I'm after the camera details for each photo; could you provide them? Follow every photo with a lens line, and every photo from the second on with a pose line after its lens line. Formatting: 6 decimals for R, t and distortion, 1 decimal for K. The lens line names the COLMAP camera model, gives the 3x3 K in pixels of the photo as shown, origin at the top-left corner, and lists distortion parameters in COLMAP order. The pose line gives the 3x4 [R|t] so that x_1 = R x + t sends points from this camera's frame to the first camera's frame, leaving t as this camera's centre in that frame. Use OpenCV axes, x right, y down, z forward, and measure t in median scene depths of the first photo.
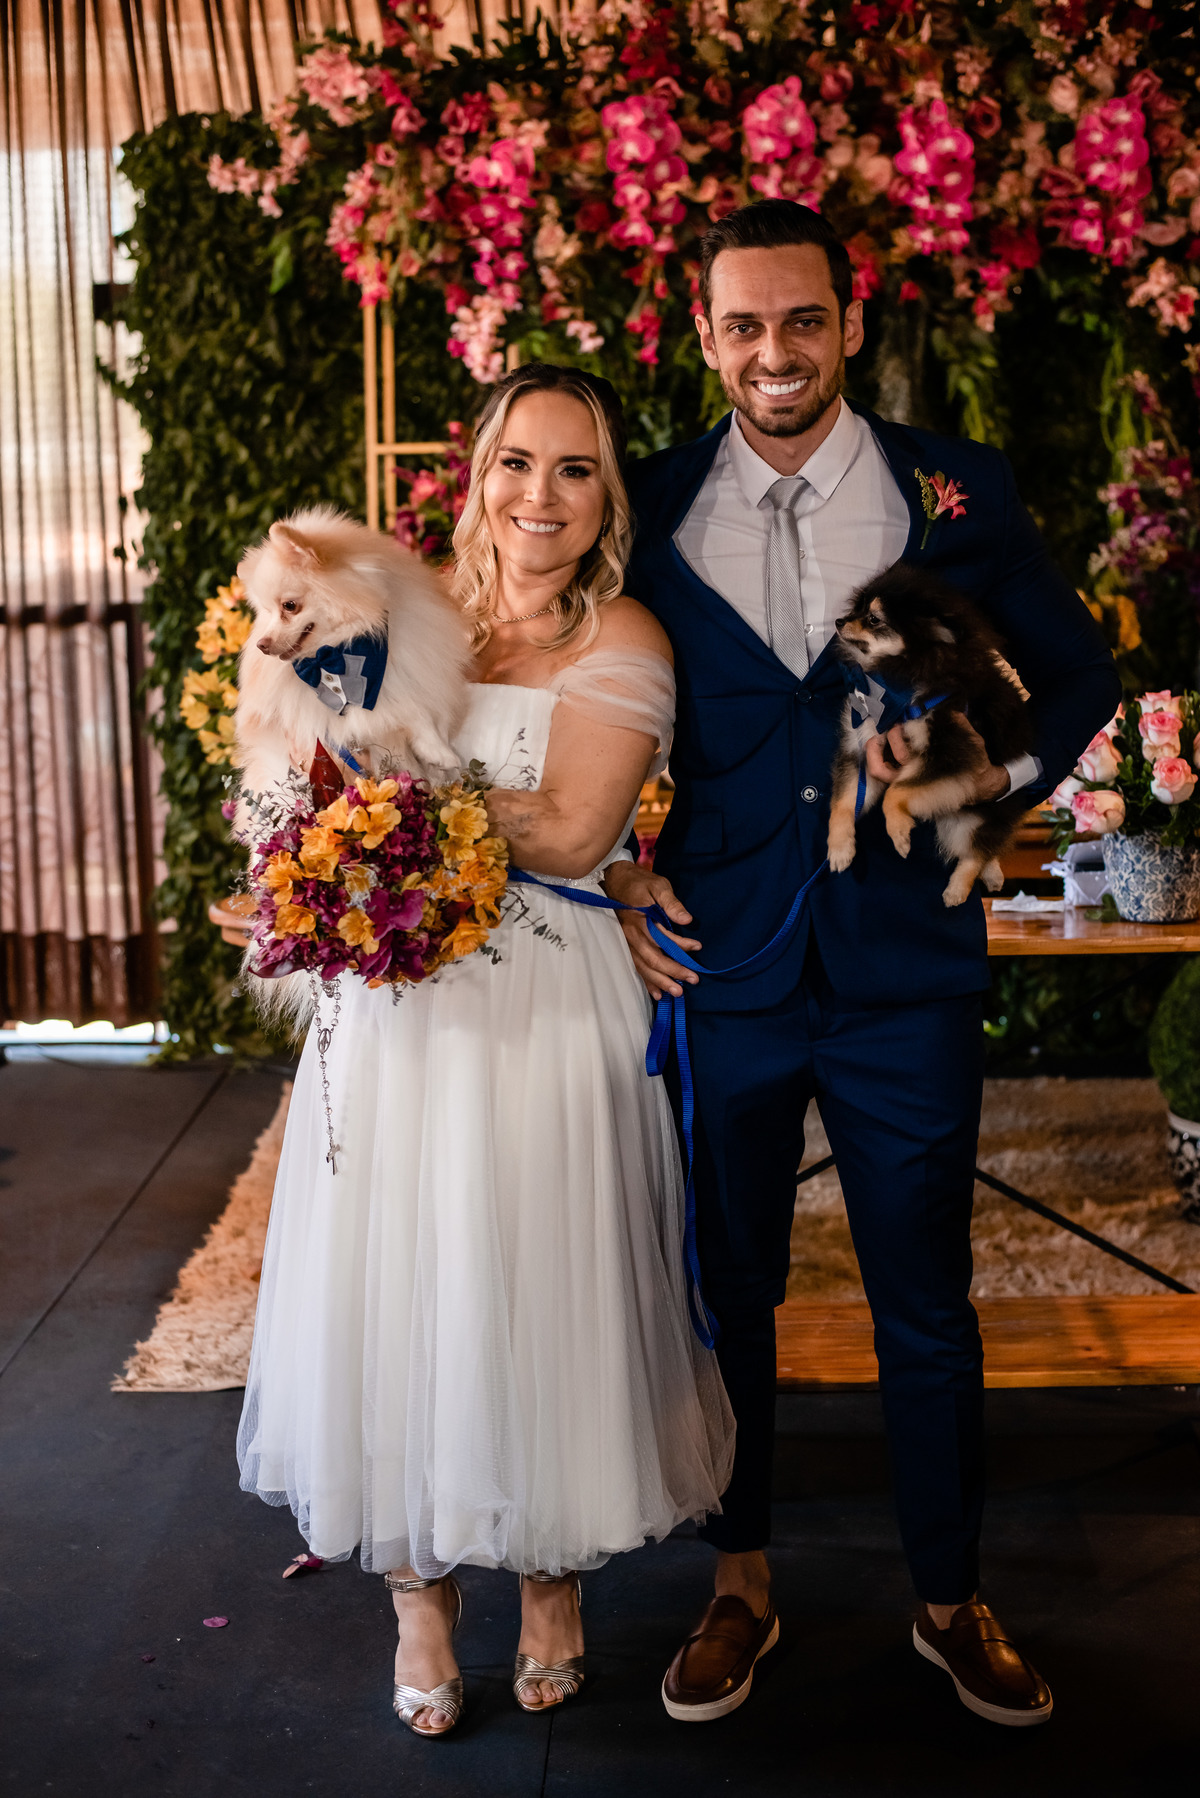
lens RADIAL K [[2645.1, 0, 602.6], [0, 2645.1, 897.1], [0, 0, 1]] dist [-0.115335, 0.114109]
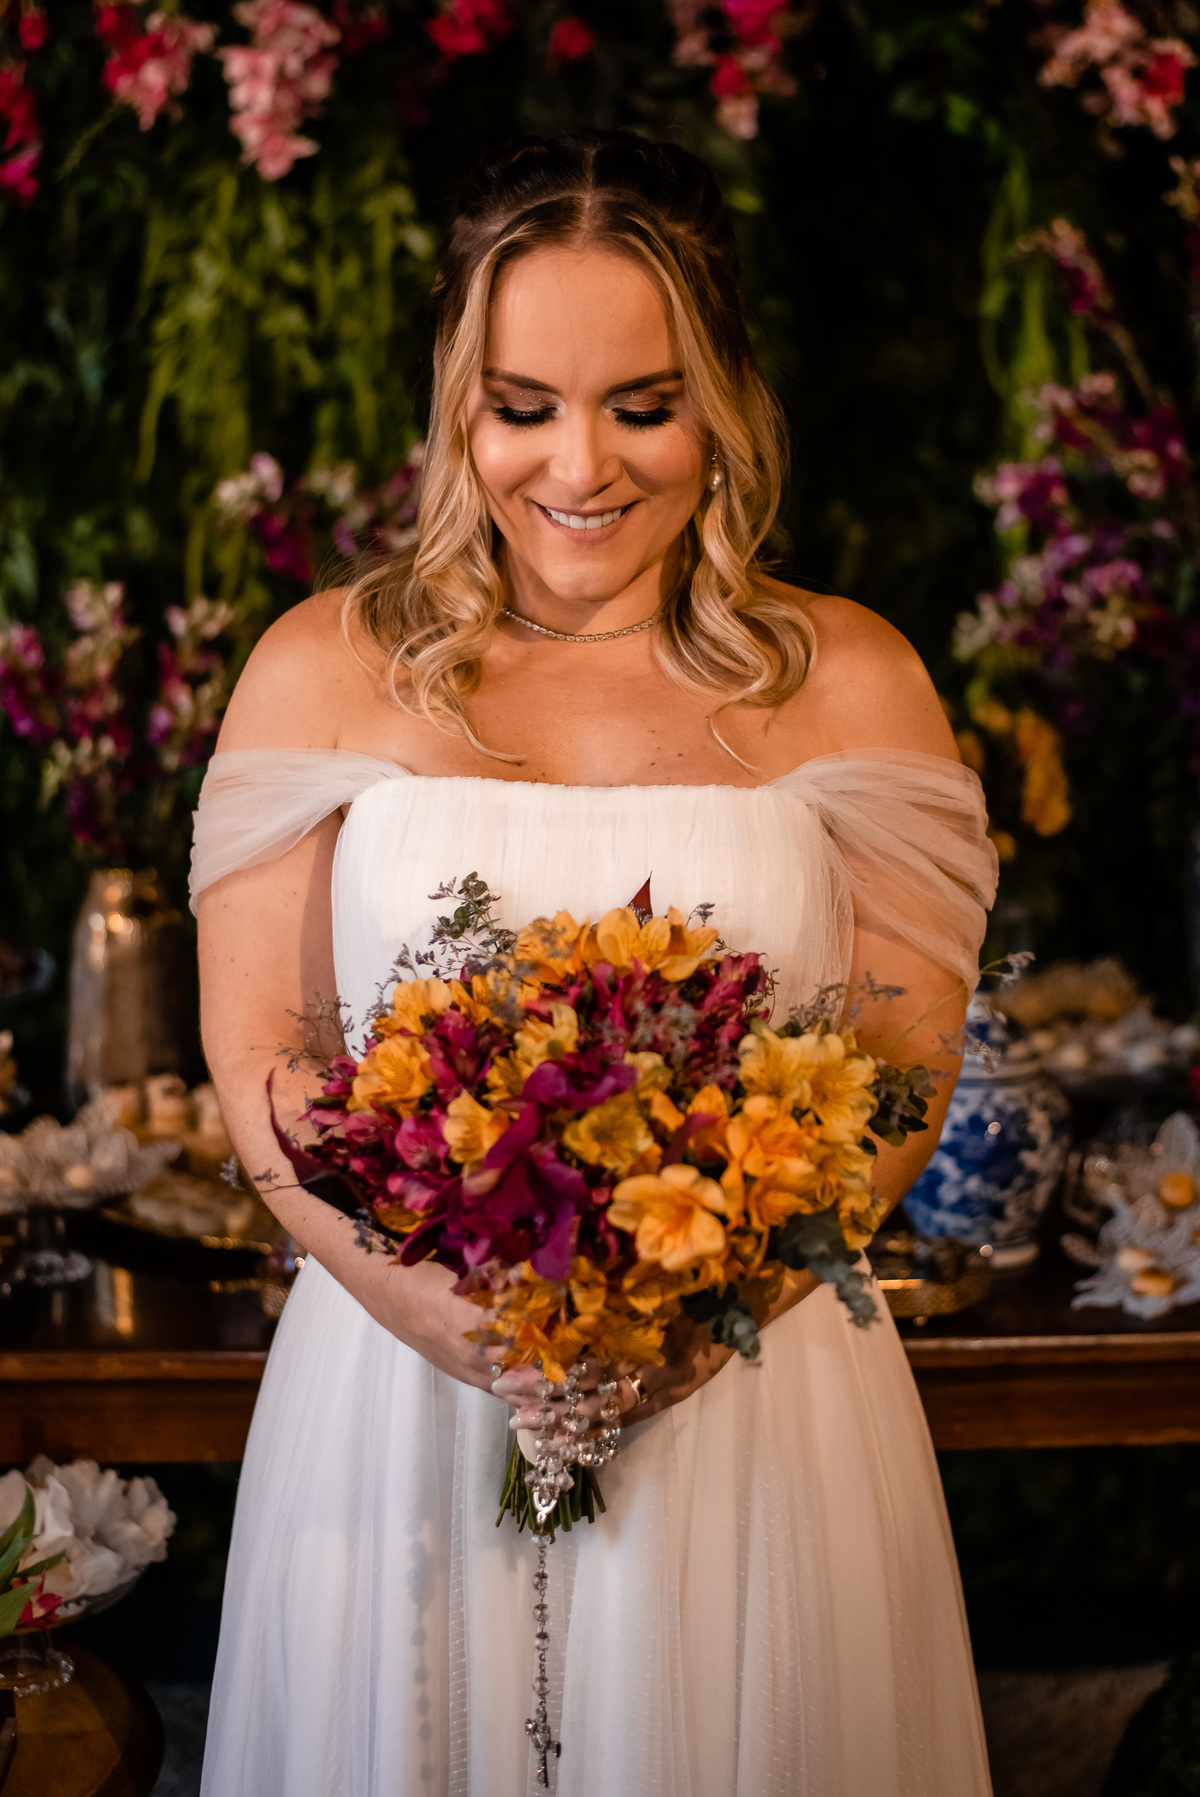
lens RADIAL K [[3015.1, 0, 682.3], [0, 3015.1, 837.5], [0, 0, 1]] dist [-0.119573, 0.122662]
pose [[0.995536, 0.005707, 0.094206, 0.088590], [-0.003253, 0.999652, -0.026186, -0.078235], [-0.094322, 0.025763, 0.995208, 0.484716]]
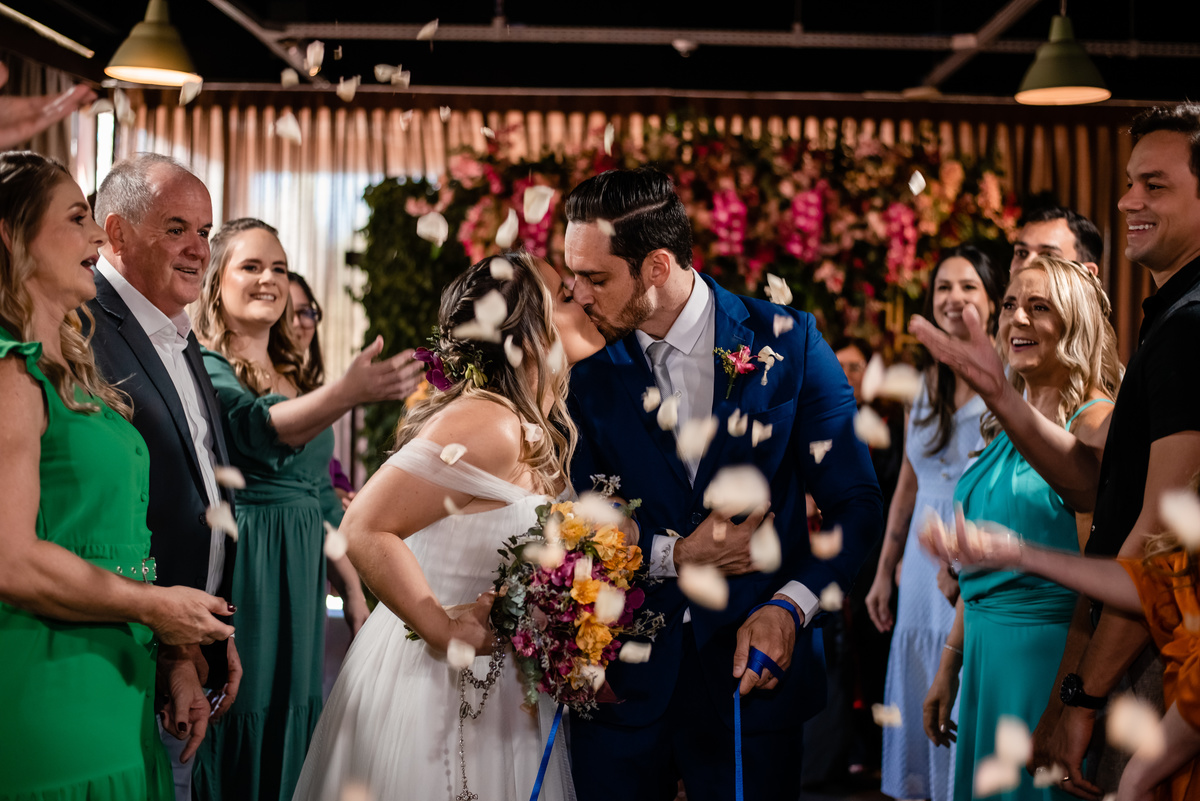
lens RADIAL K [[1765.4, 0, 600.0], [0, 1765.4, 400.5], [0, 0, 1]] dist [-0.115335, 0.114109]
pose [[0.999001, 0.039184, 0.021484, -0.011817], [-0.035789, 0.989443, -0.140435, 0.096337], [-0.026760, 0.139525, 0.989857, -0.483122]]
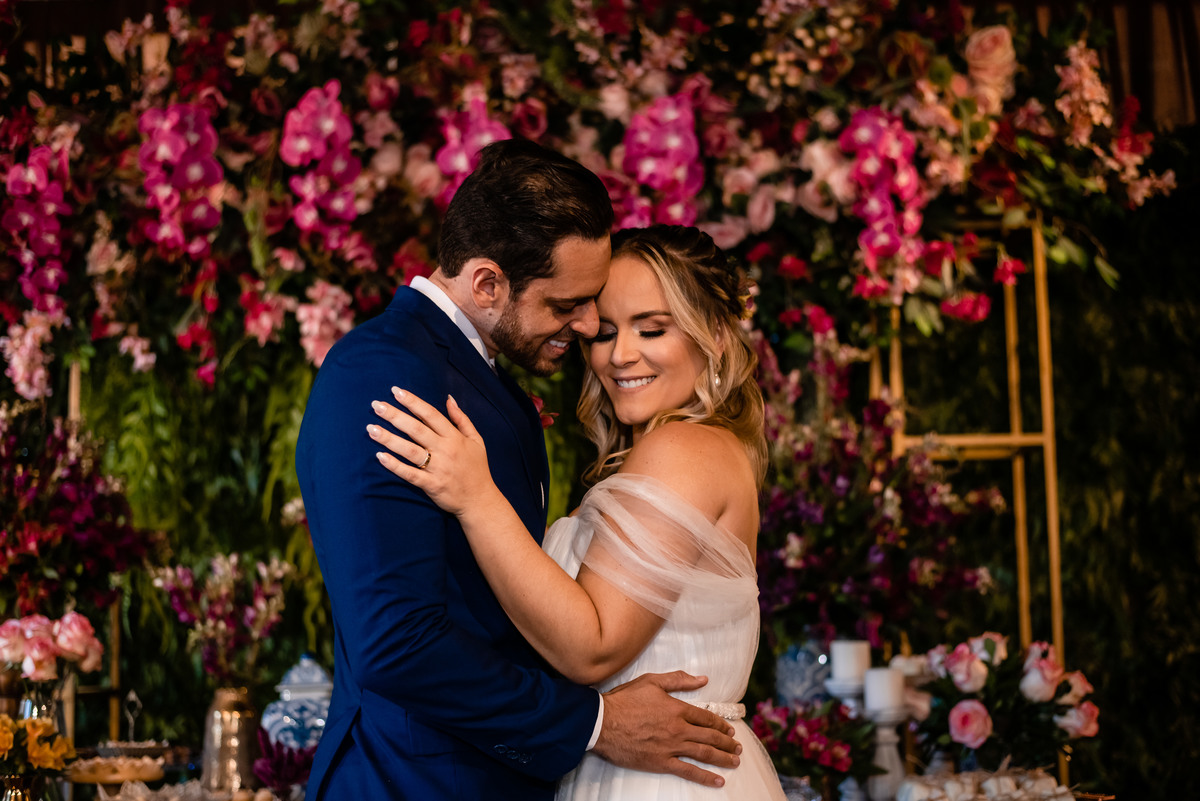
lens RADIAL K [[1765.4, 0, 600.0], [0, 1765.4, 400.5], [0, 0, 1]] dist [-0.115335, 0.114109]
pose [[0.999854, -0.006242, 0.015899, 0.158262], [0.010704, 0.954375, -0.298419, -0.001467], [-0.013311, 0.298545, 0.954303, 0.397206]]
